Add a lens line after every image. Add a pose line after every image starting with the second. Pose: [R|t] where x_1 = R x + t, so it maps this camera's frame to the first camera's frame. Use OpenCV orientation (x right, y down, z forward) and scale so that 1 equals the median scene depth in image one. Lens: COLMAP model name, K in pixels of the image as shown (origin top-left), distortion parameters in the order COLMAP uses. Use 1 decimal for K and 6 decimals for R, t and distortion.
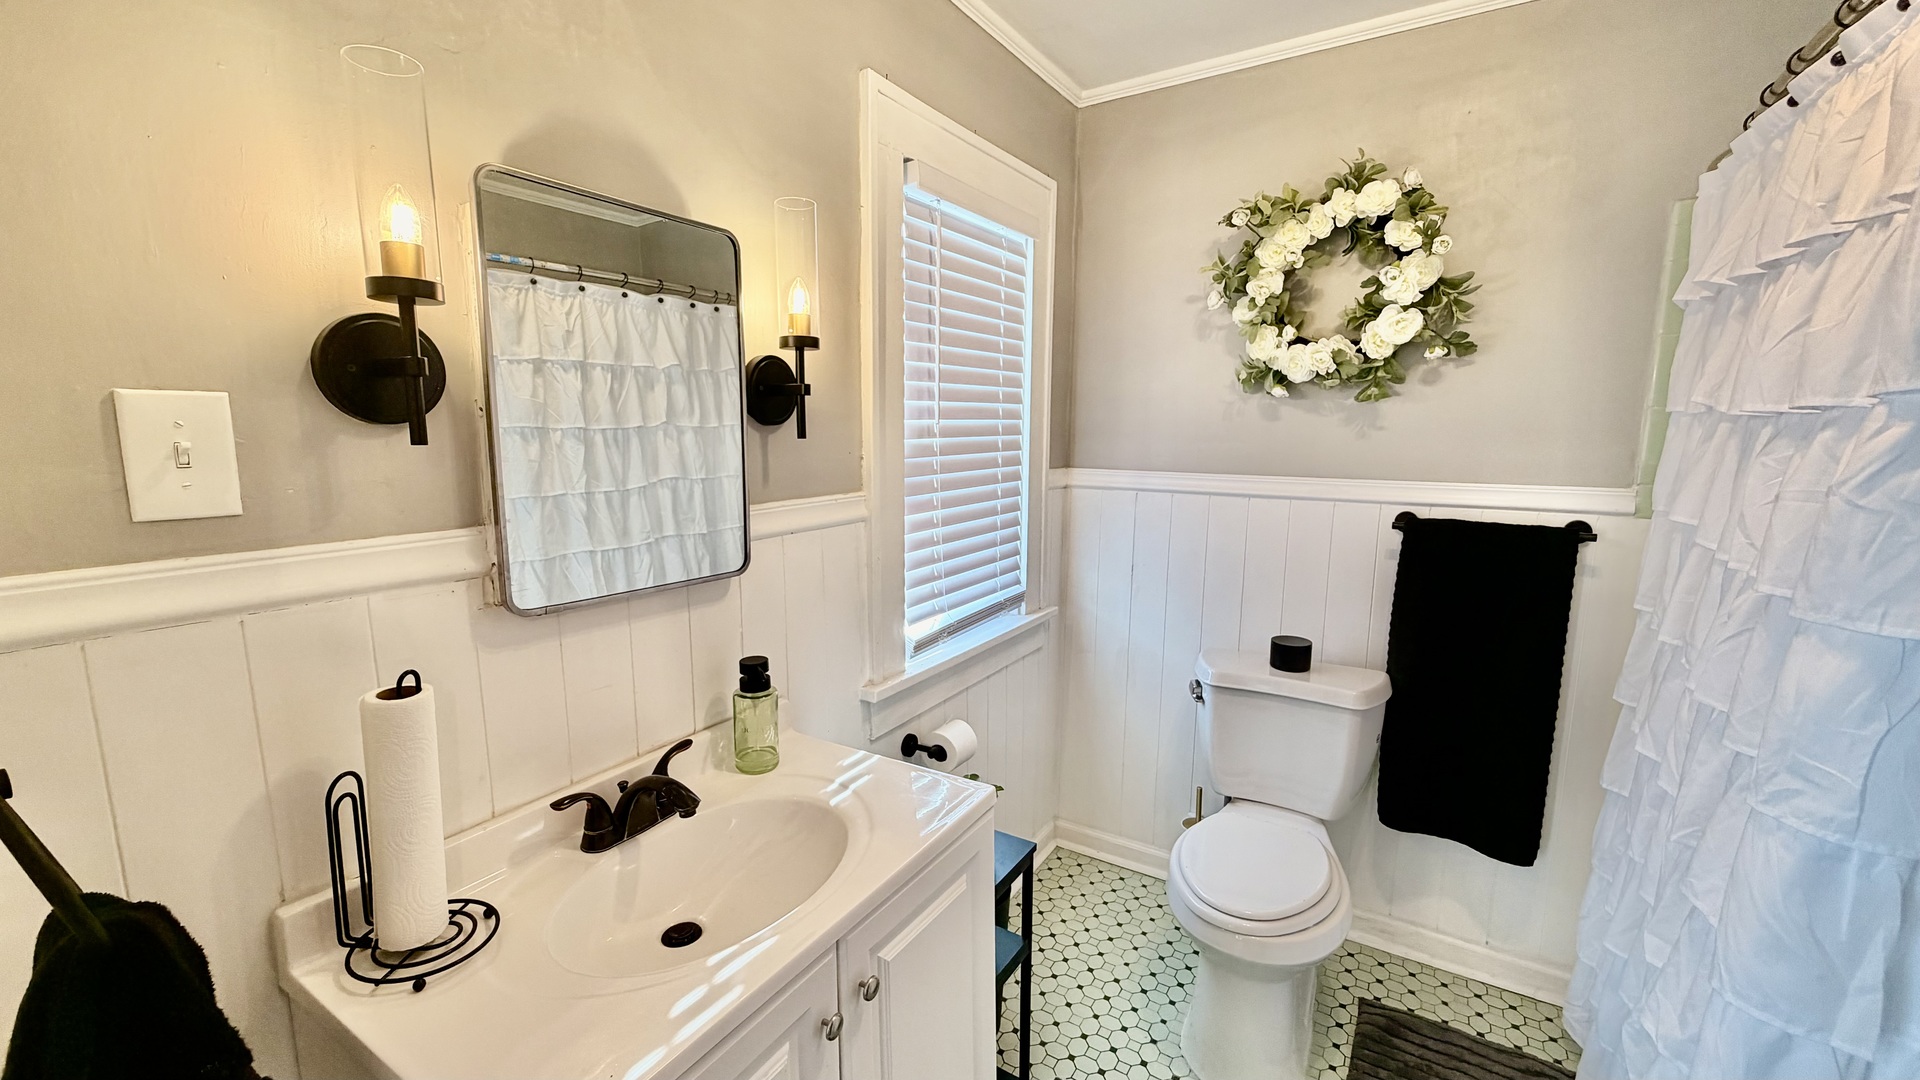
lens RADIAL K [[763.9, 0, 951.4], [0, 763.9, 538.9], [0, 0, 1]] dist [-0.001946, 0.000160]
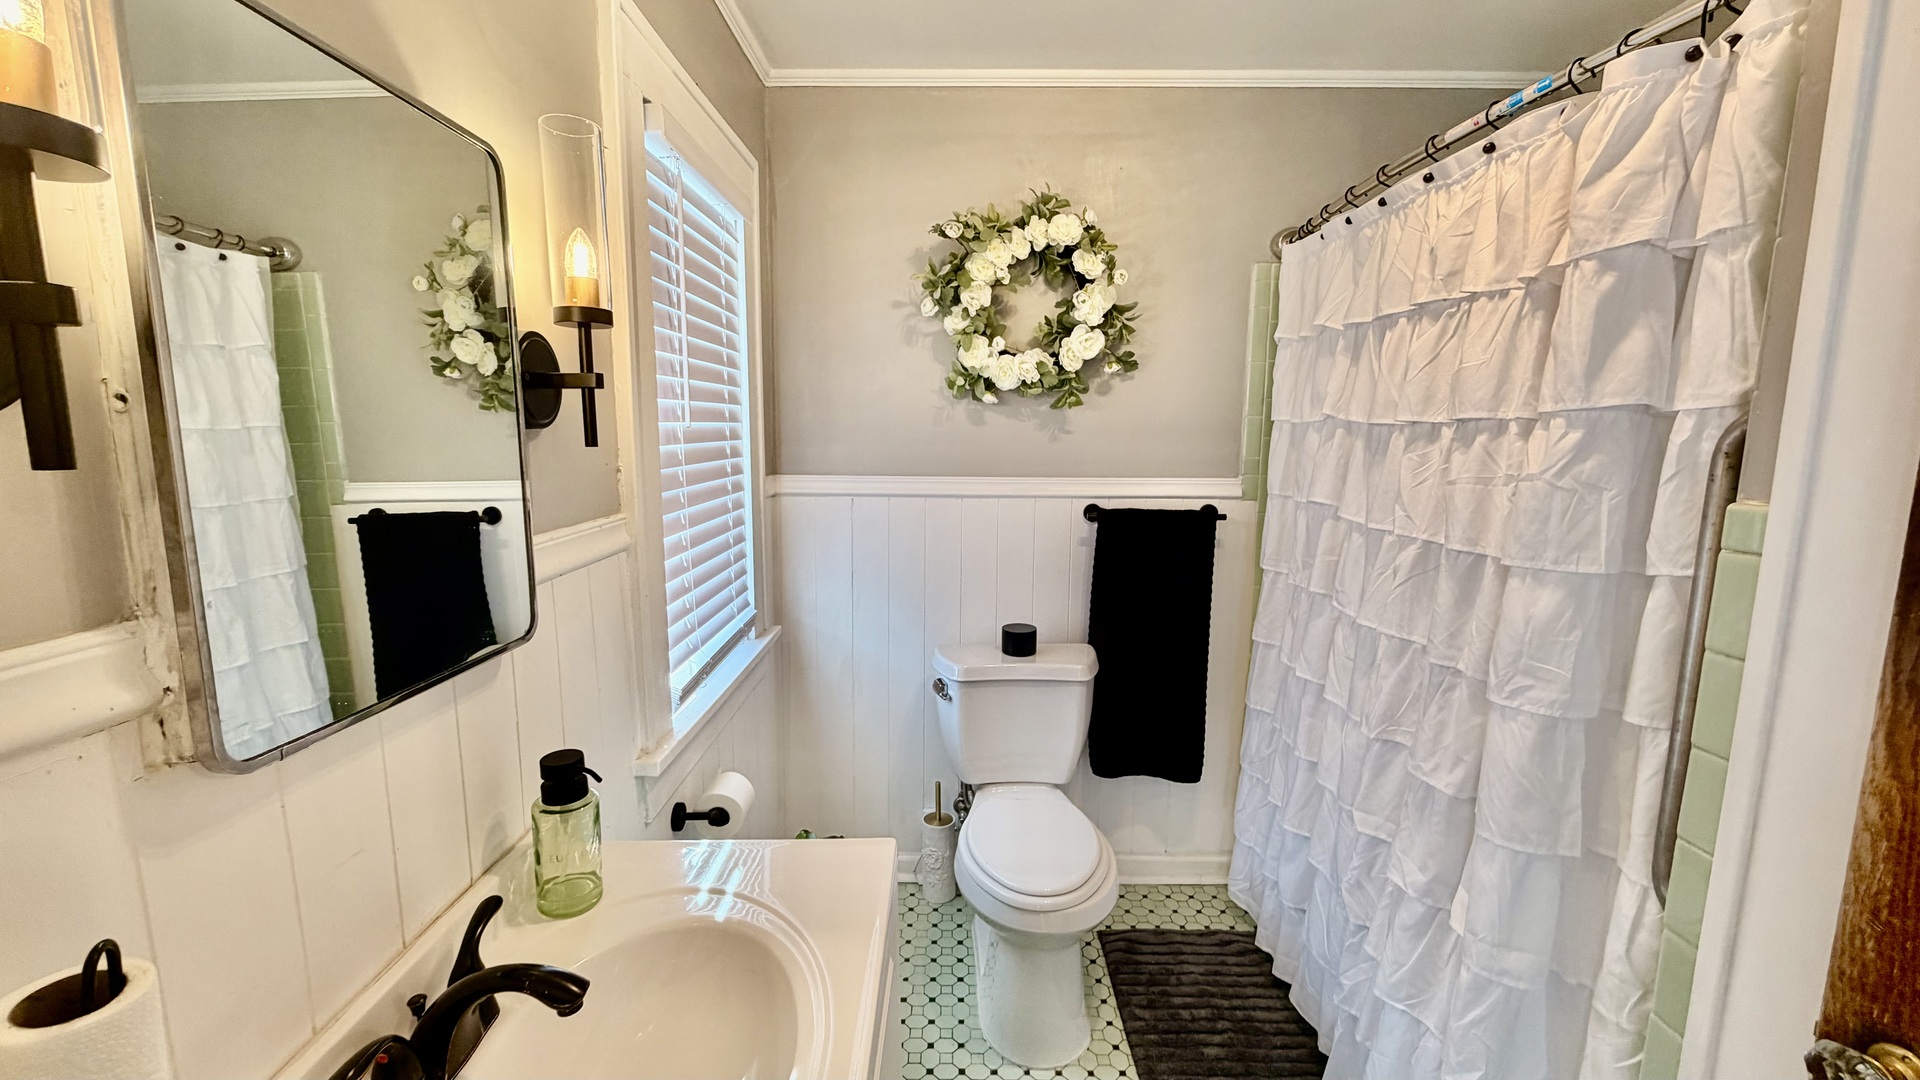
lens RADIAL K [[763.9, 0, 958.1], [0, 763.9, 539.3], [0, 0, 1]] dist [-0.001946, 0.000160]
pose [[0.845822, -0.073287, 0.528408, -0.213956], [0.075056, 0.997014, 0.018138, -0.020586], [-0.528159, 0.024319, 0.848797, 0.135076]]
